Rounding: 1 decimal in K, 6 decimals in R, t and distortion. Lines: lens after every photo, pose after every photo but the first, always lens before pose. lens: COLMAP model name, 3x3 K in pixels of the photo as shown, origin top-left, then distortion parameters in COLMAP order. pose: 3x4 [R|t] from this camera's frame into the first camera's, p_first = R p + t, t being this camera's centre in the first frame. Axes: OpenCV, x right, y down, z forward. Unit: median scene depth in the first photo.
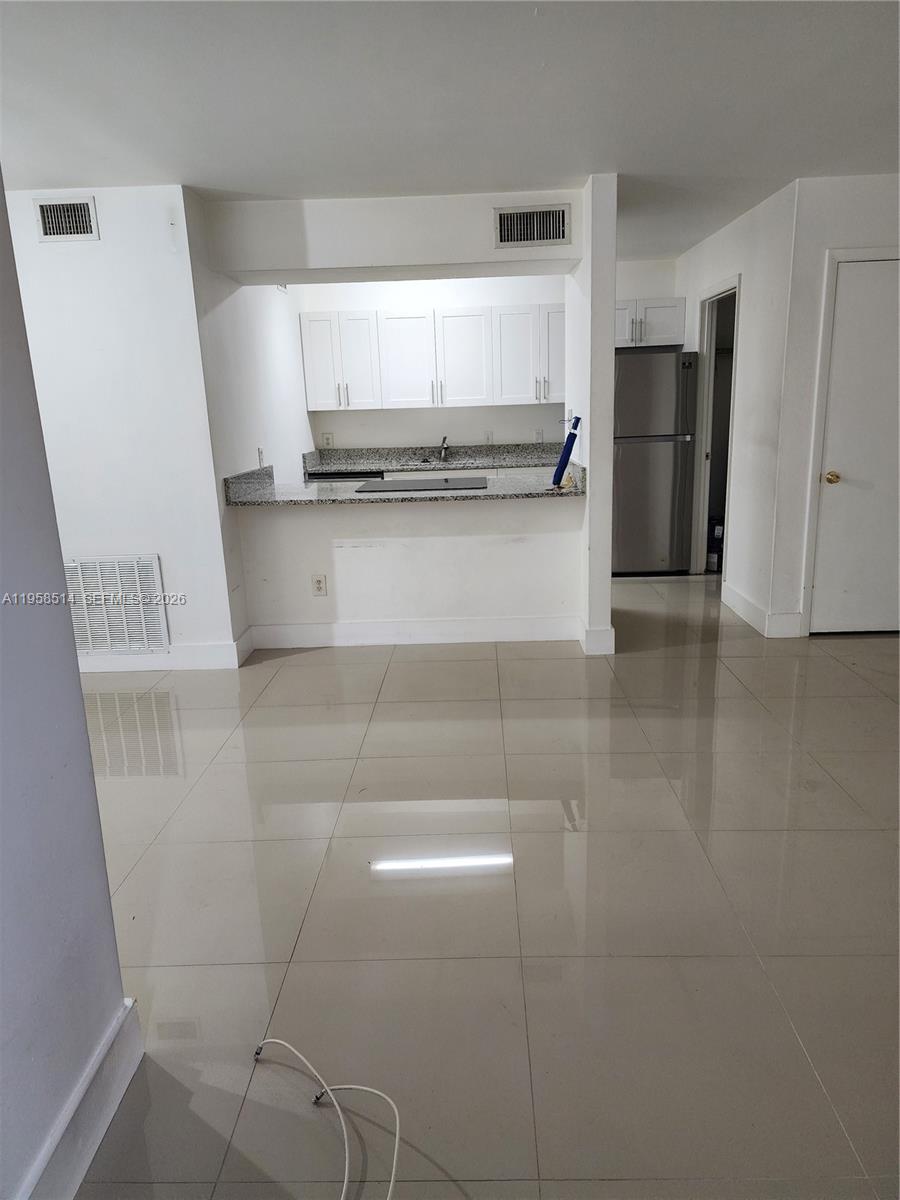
lens RADIAL K [[799.7, 0, 457.7], [0, 799.7, 594.2], [0, 0, 1]] dist [0.091928, -0.097349]
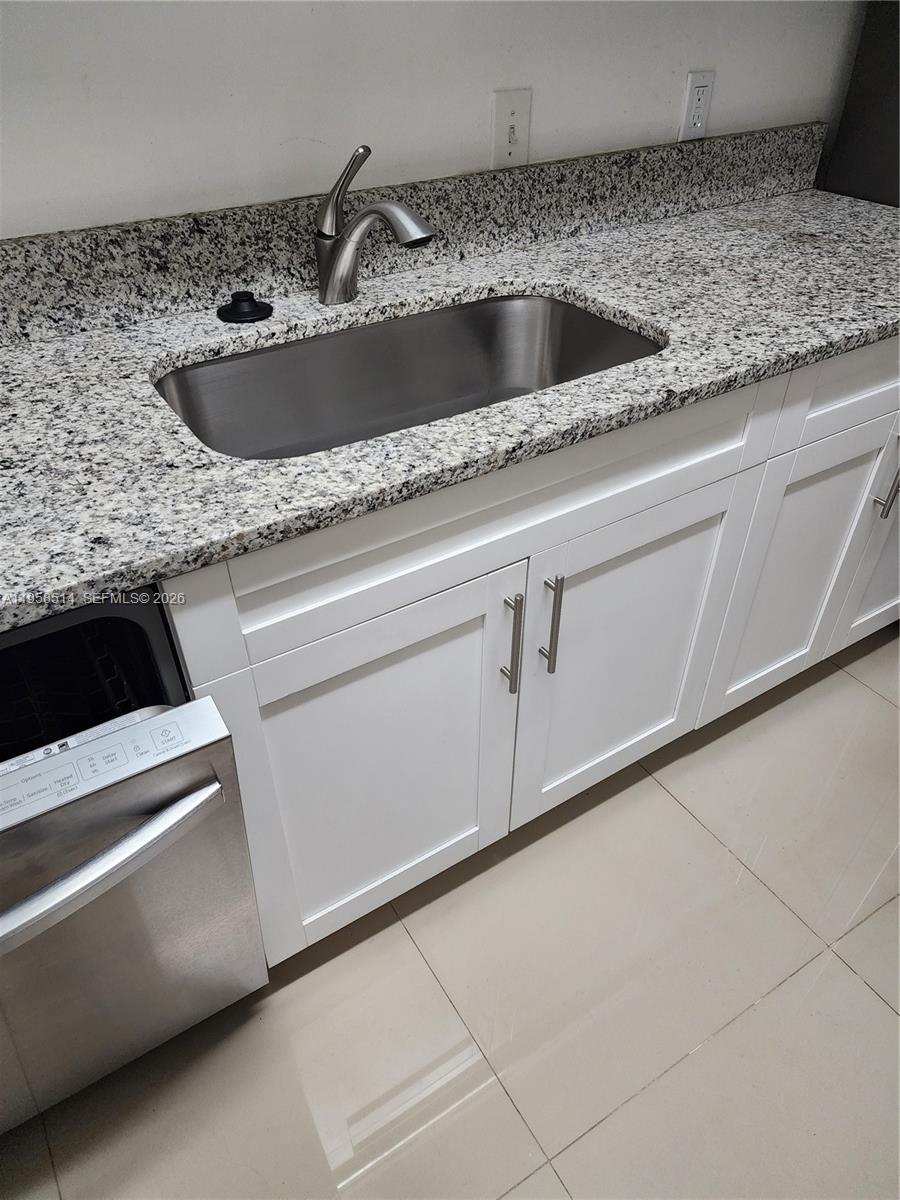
lens RADIAL K [[799.7, 0, 457.7], [0, 799.7, 594.2], [0, 0, 1]] dist [0.091928, -0.097349]
pose [[0.831329, -0.324886, 0.450935, -0.118659], [0.111077, 0.892106, 0.437960, -0.212928], [-0.544569, -0.314000, 0.777720, 0.954542]]
